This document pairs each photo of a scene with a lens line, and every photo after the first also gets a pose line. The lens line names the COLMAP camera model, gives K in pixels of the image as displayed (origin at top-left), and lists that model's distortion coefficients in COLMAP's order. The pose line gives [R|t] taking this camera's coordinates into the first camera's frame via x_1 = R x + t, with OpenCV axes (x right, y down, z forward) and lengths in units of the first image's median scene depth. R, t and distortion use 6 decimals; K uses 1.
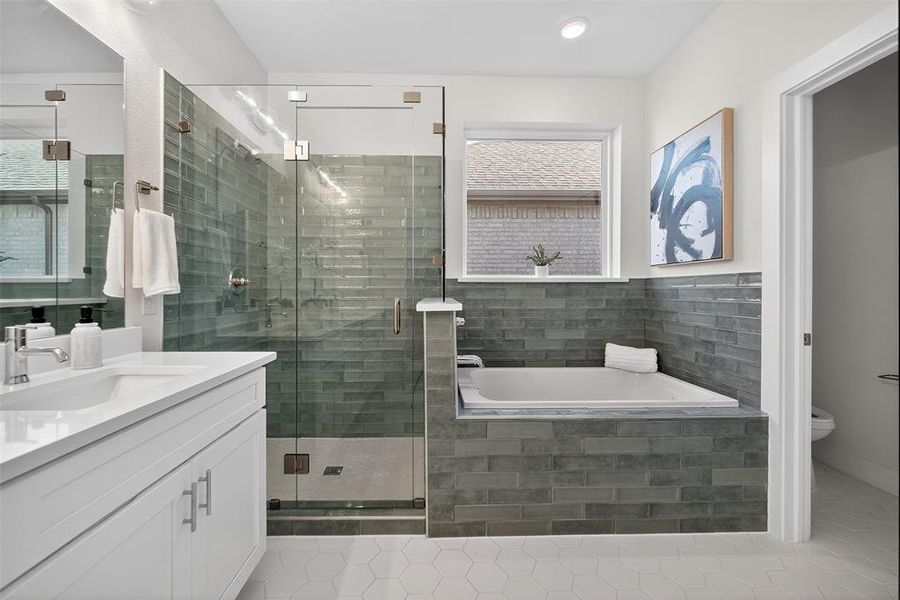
lens RADIAL K [[359.8, 0, 439.1], [0, 359.8, 290.8], [0, 0, 1]] dist [-0.005455, 0.000483]
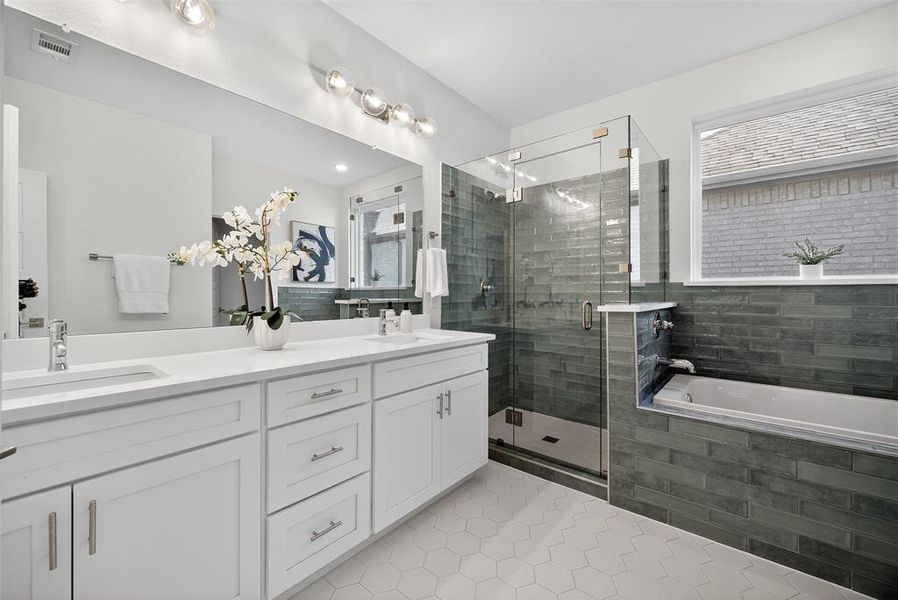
lens RADIAL K [[359.0, 0, 437.7], [0, 359.0, 288.8], [0, 0, 1]] dist [-0.005455, 0.000483]
pose [[0.746293, -0.008047, -0.665569, 0.322381], [-0.003954, 0.999856, -0.016523, 0.002949], [0.665606, 0.014963, 0.746153, -0.252563]]
